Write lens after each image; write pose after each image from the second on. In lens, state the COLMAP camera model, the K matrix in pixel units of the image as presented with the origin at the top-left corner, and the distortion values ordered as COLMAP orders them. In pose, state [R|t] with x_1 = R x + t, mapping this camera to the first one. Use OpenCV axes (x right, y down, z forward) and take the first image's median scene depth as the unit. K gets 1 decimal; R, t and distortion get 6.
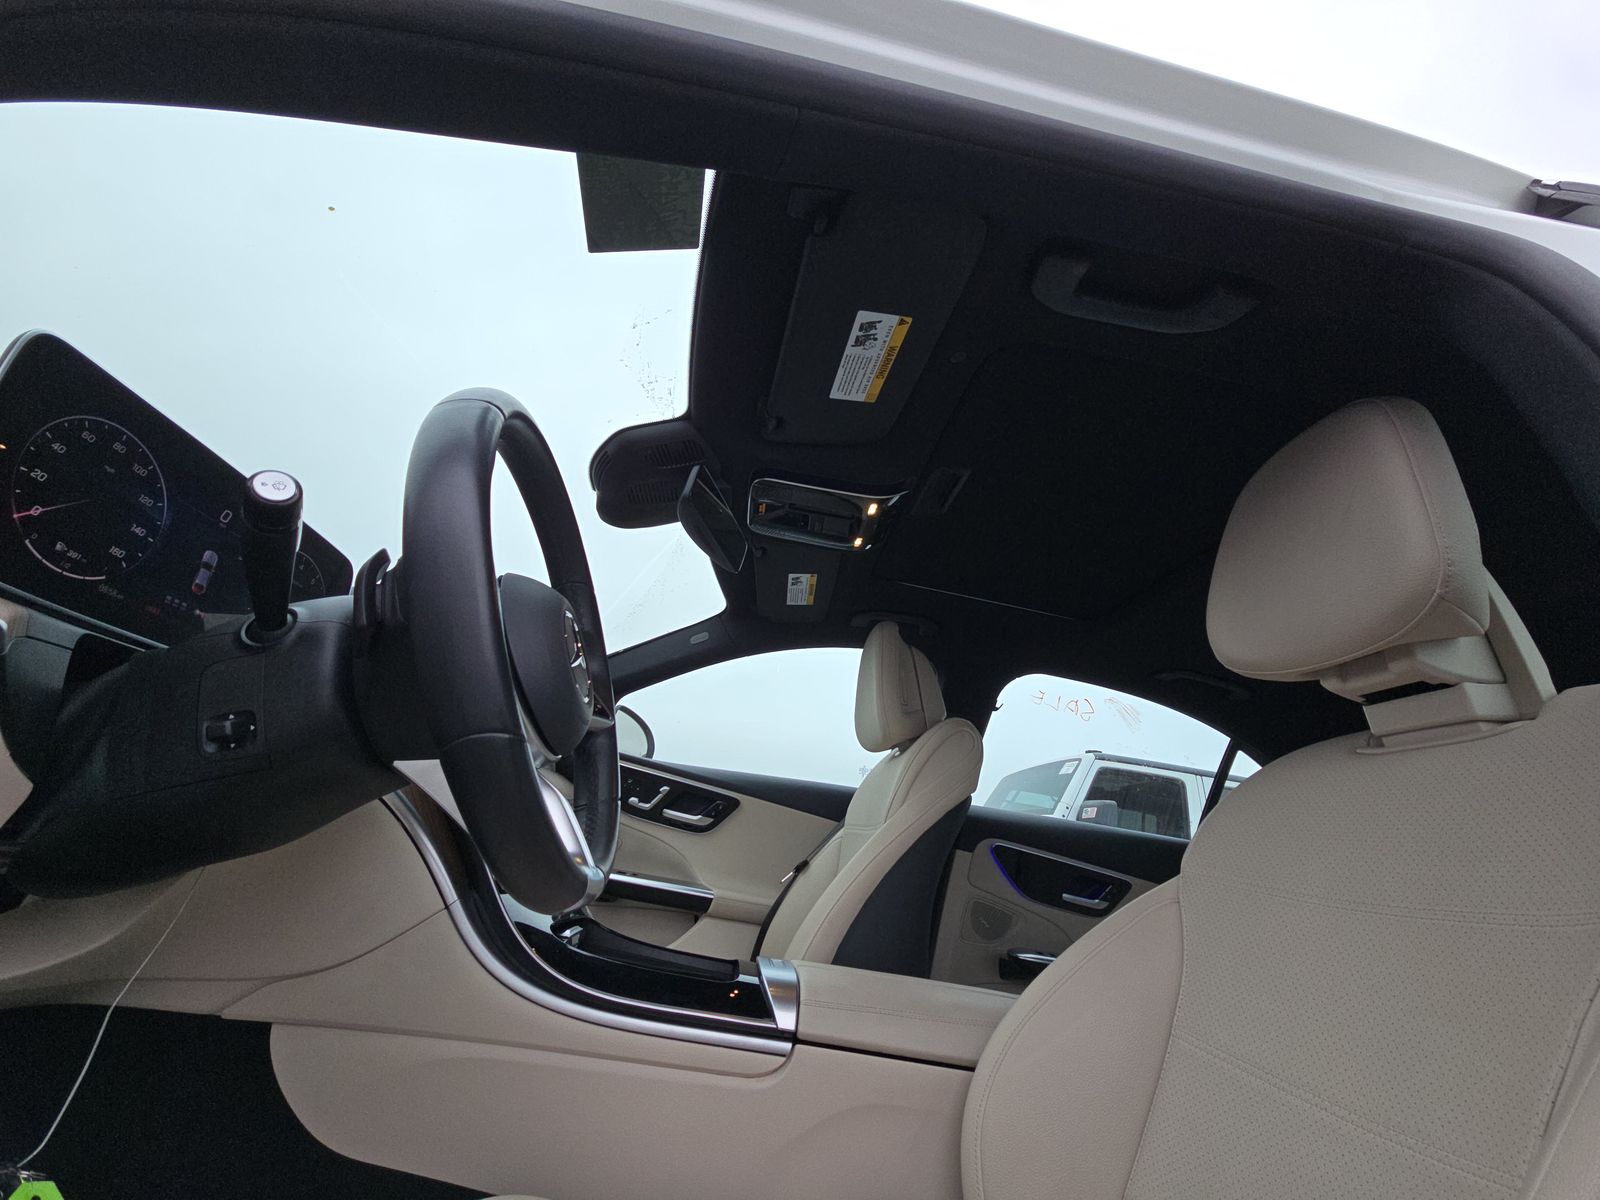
lens RADIAL K [[646.6, 0, 809.2], [0, 646.6, 596.9], [0, 0, 1]] dist [0.012917, -0.009034]
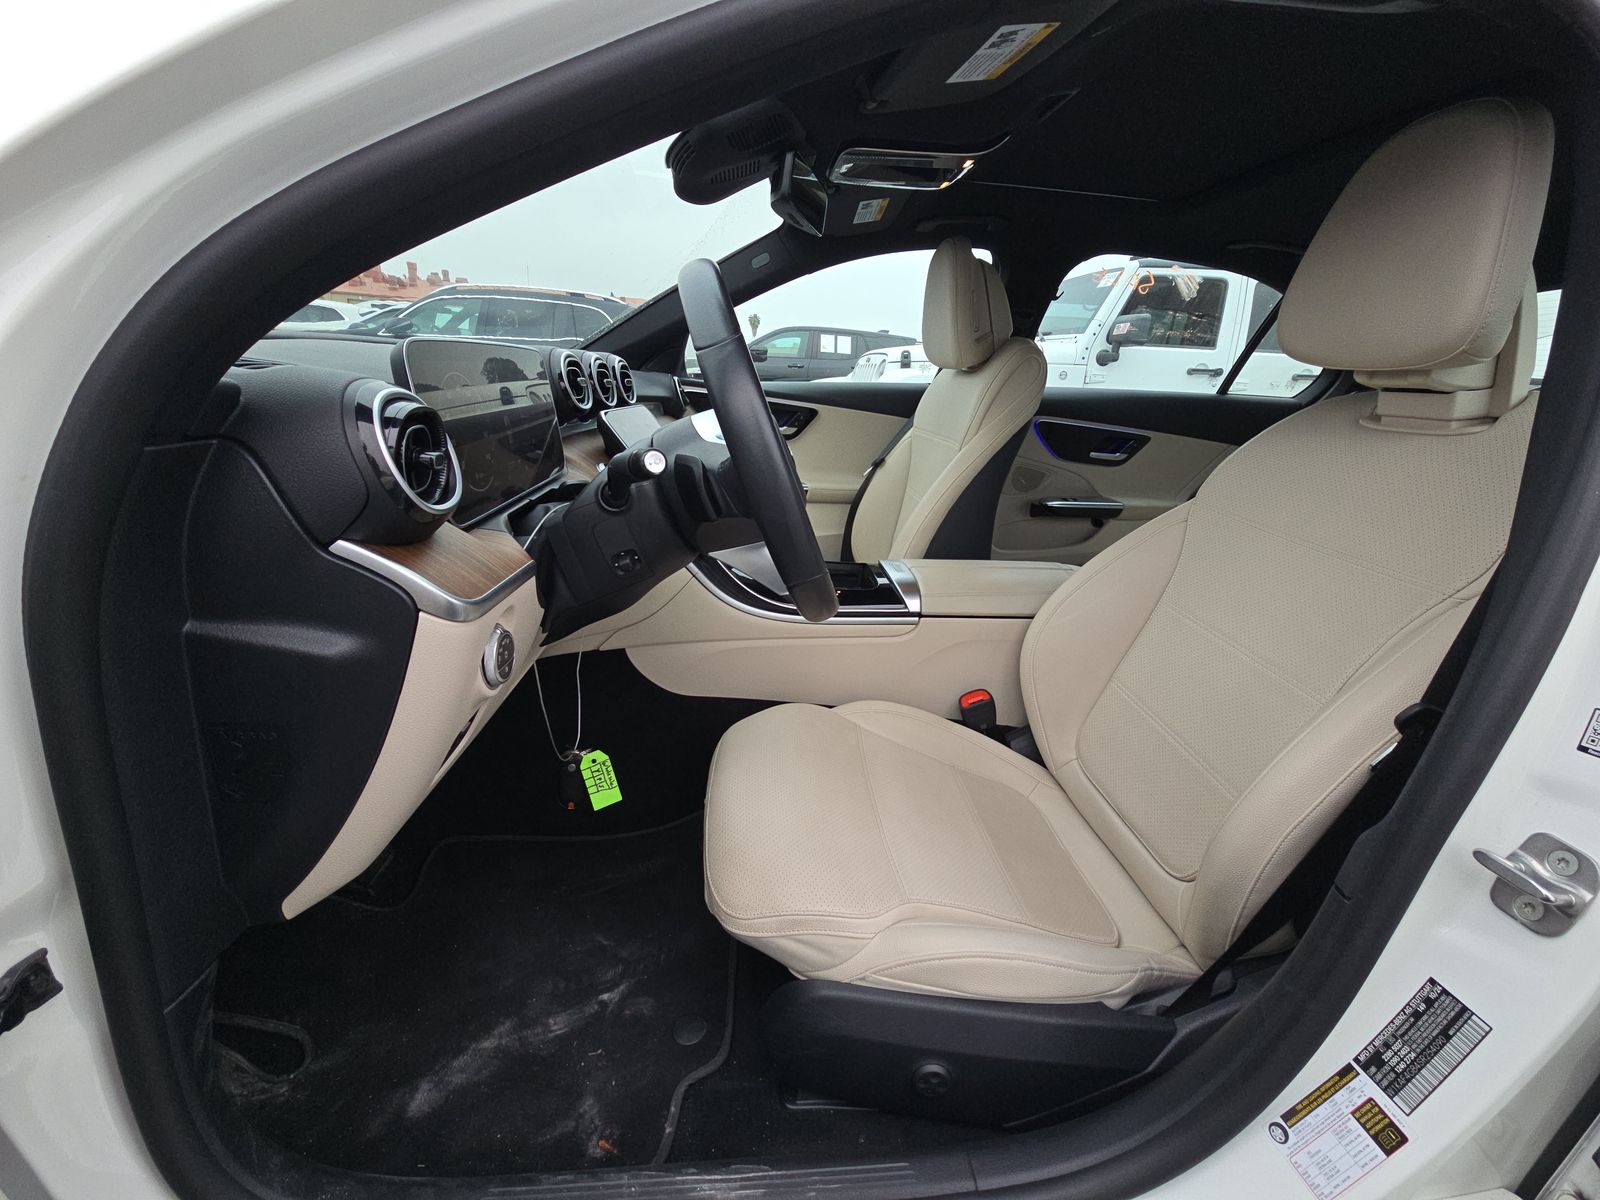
lens RADIAL K [[646.6, 0, 809.2], [0, 646.6, 596.9], [0, 0, 1]] dist [0.012917, -0.009034]
pose [[0.993943, -0.093481, -0.057785, -0.173896], [0.108371, 0.746344, 0.656679, -0.388463], [-0.018259, -0.658963, 0.751953, -0.158322]]
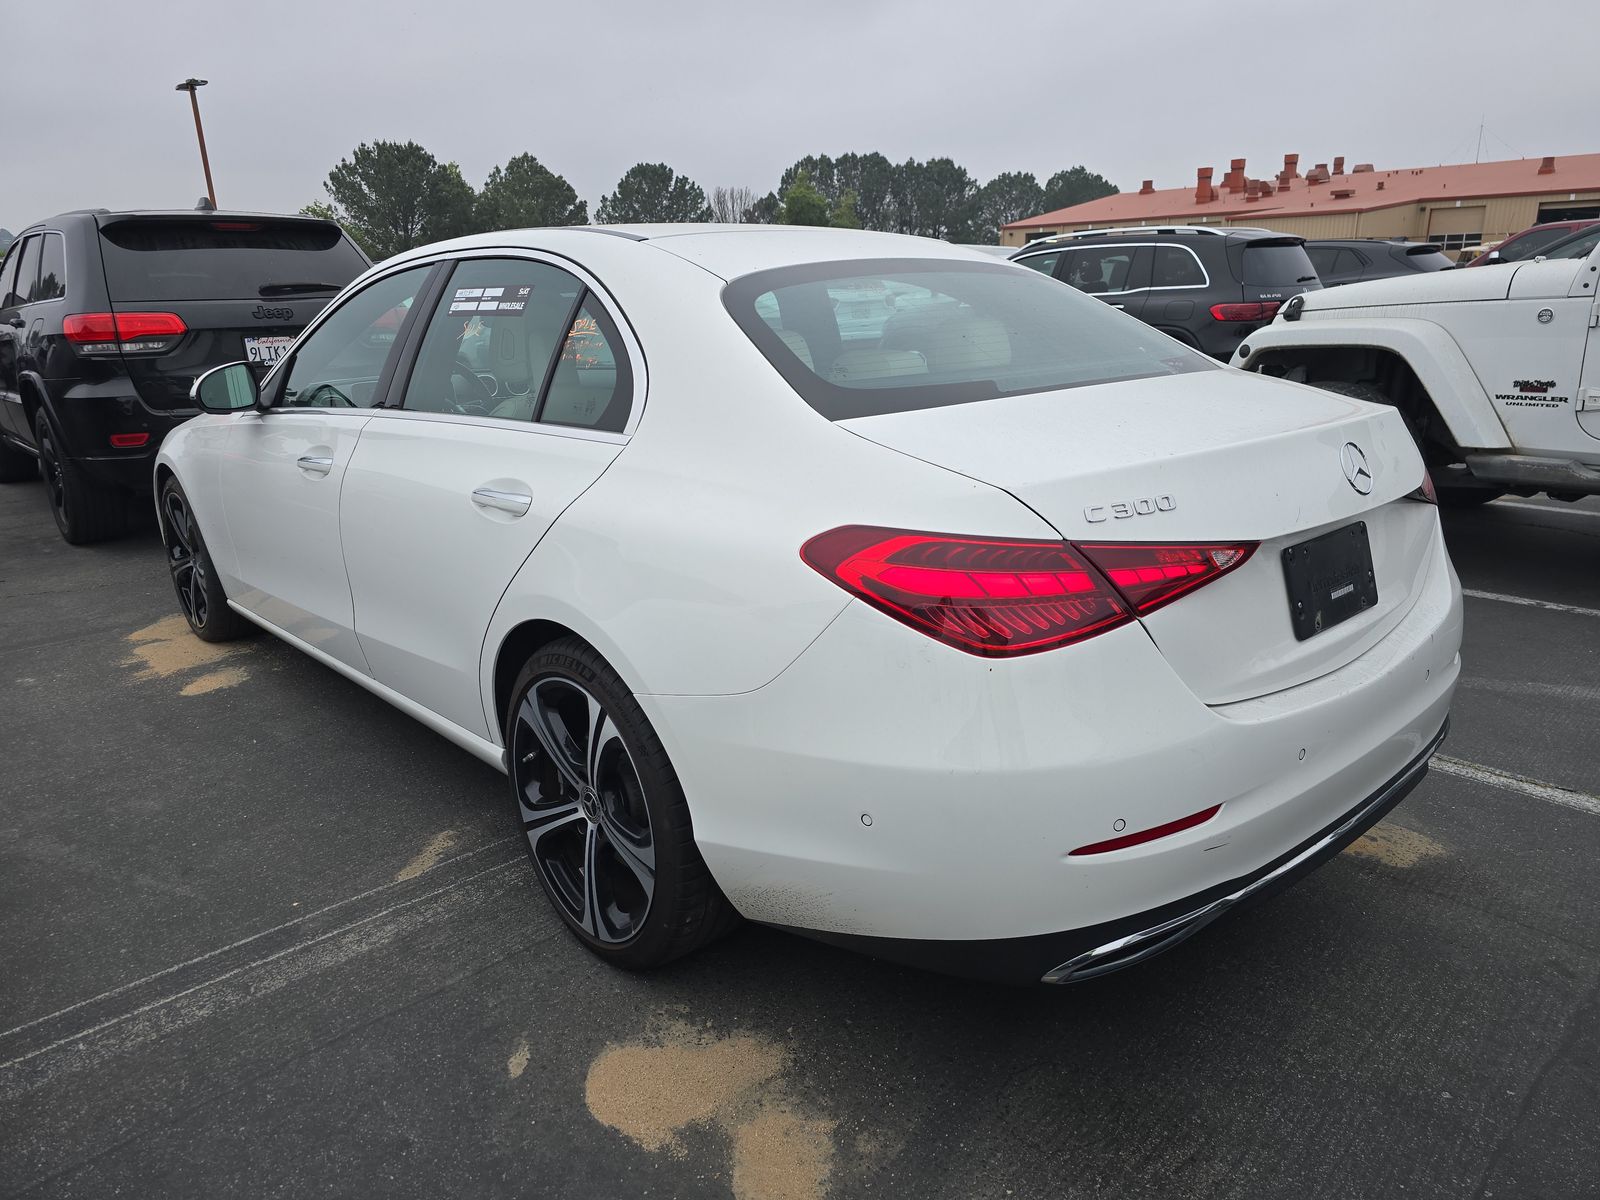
lens RADIAL K [[1067.9, 0, 803.0], [0, 1067.9, 593.8], [0, 0, 1]] dist [0.096934, -0.094957]
pose [[0.561420, 0.040020, -0.826563, 4.177102], [0.425209, 0.842939, 0.329624, -0.160875], [0.709934, -0.536519, 0.456226, -0.666056]]
